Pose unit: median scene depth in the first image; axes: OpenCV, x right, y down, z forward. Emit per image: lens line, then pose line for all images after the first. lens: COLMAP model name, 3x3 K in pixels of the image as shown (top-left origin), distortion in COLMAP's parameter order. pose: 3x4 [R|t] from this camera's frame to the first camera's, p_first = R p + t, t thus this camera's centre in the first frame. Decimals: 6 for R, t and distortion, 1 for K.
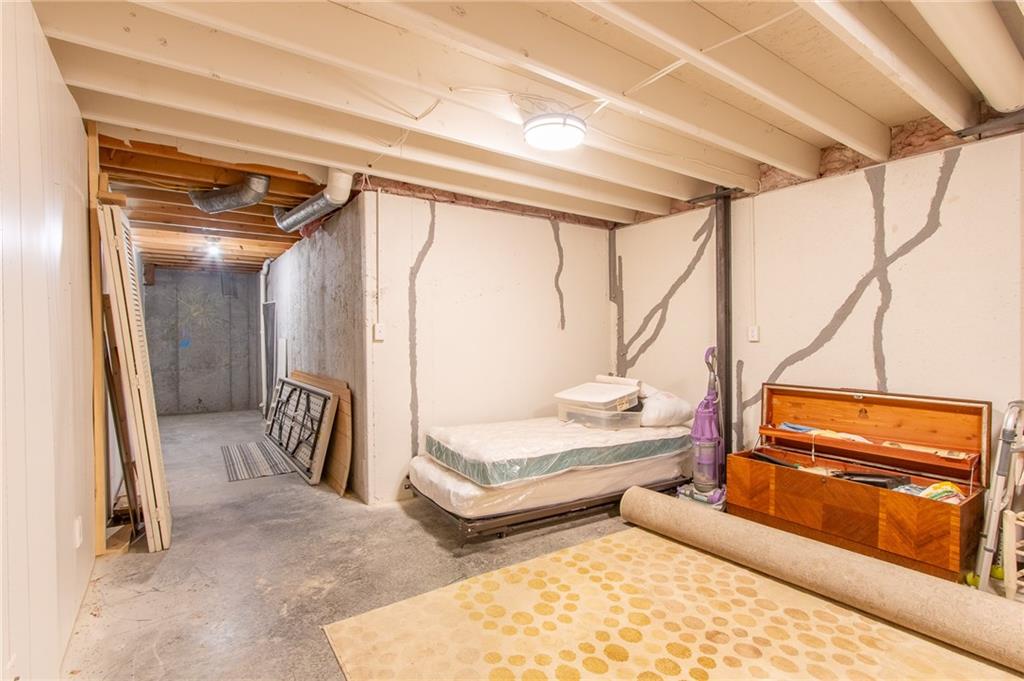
lens RADIAL K [[467.5, 0, 509.9], [0, 467.5, 342.9], [0, 0, 1]] dist [0.040165, -0.000407]
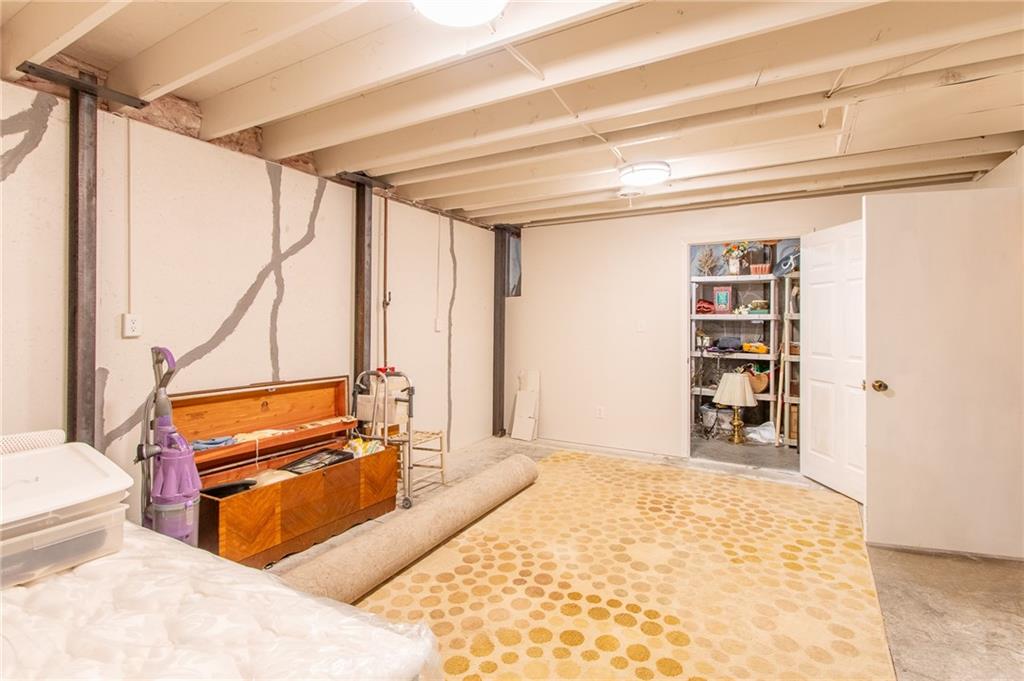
lens RADIAL K [[467.5, 0, 523.1], [0, 467.5, 320.8], [0, 0, 1]] dist [0.040165, -0.000407]
pose [[-0.382735, 0.001056, 0.923857, -0.414847], [0.010817, 0.999936, 0.003338, -0.030232], [-0.923795, 0.011271, -0.382722, 0.985015]]
